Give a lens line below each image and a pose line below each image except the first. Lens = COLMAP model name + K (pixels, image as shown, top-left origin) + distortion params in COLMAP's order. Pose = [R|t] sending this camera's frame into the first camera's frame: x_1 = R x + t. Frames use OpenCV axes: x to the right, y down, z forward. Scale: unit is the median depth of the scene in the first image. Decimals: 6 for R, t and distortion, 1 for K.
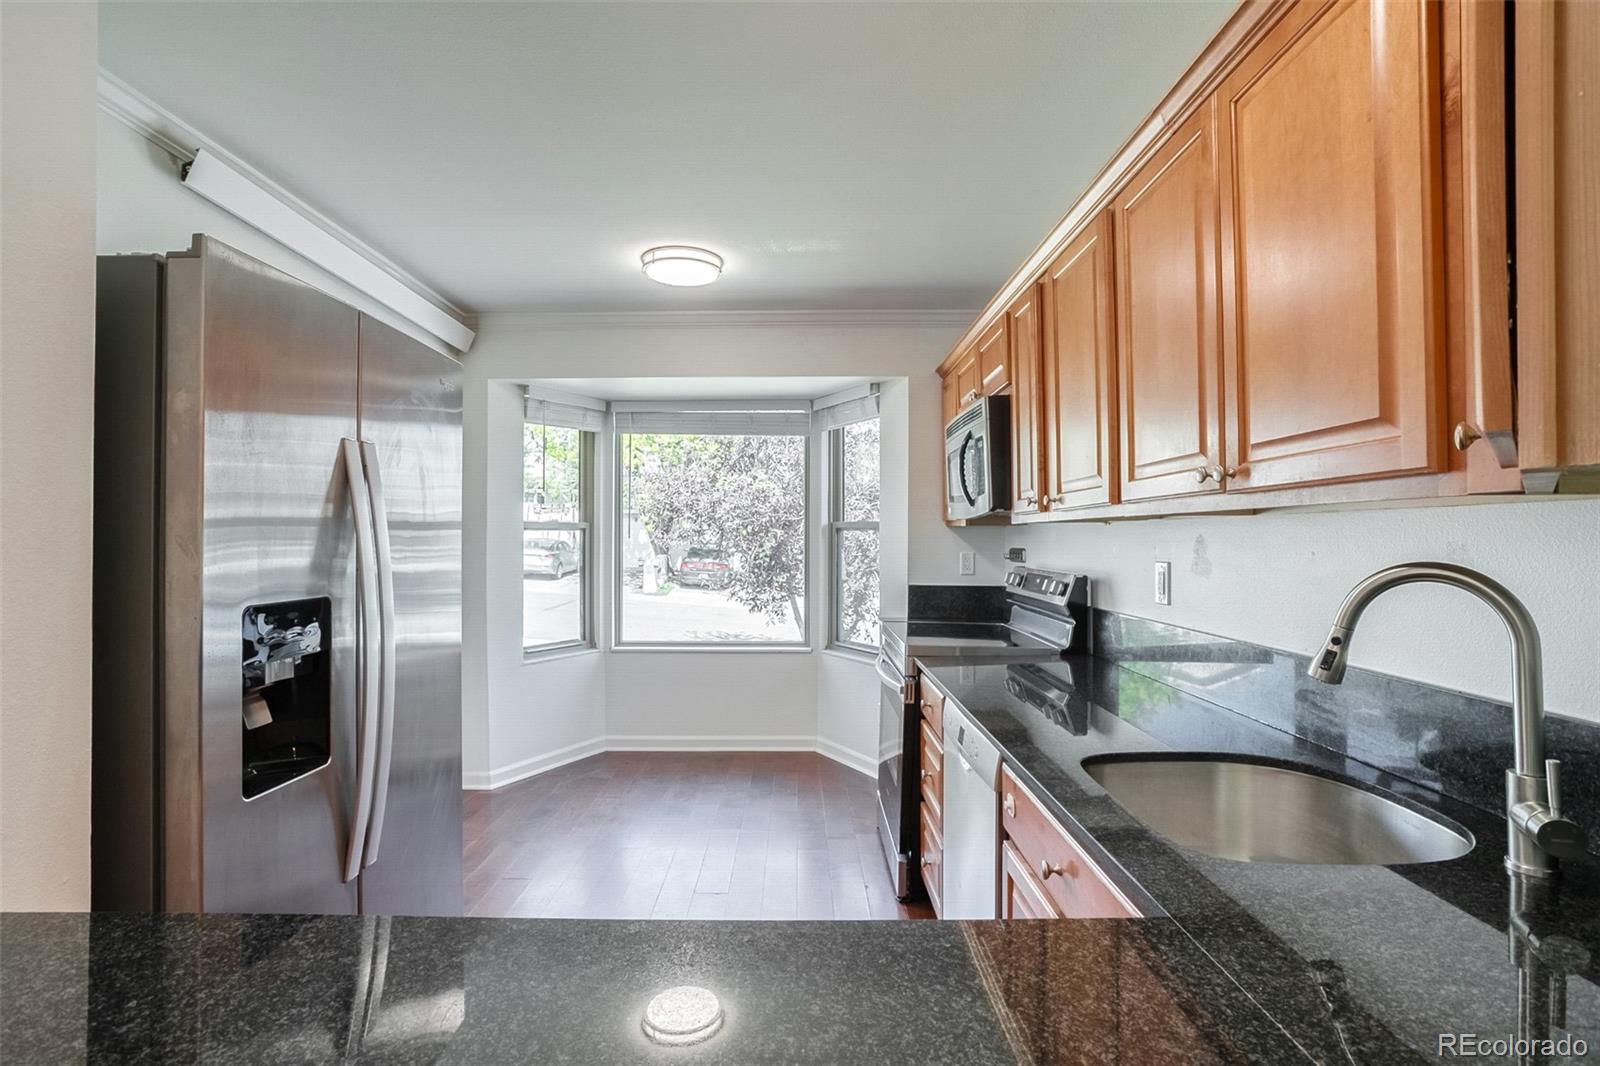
lens RADIAL K [[776.4, 0, 797.7], [0, 776.4, 530.9], [0, 0, 1]] dist [-0.002434, 0.000536]
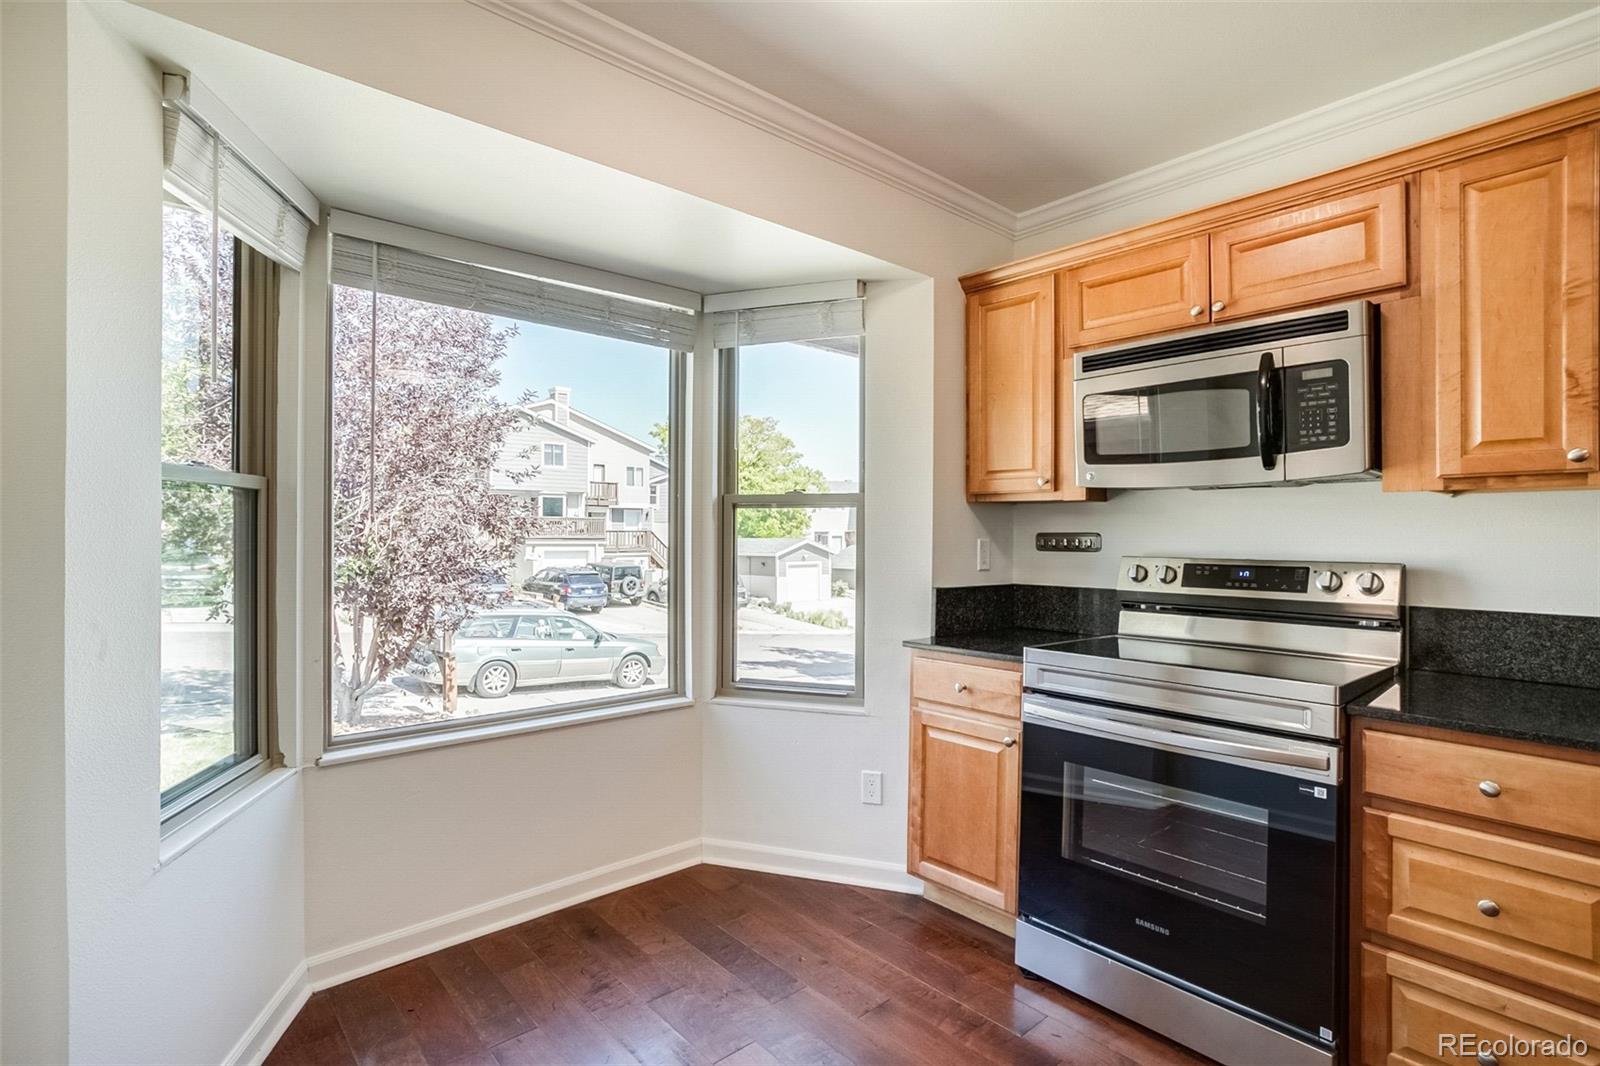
lens RADIAL K [[776.4, 0, 799.7], [0, 776.4, 531.9], [0, 0, 1]] dist [-0.002434, 0.000536]
pose [[0.753143, 0.000841, 0.657856, -0.327615], [-0.008354, 0.999931, 0.008285, 0.013655], [-0.657804, -0.011736, 0.753098, 0.485316]]
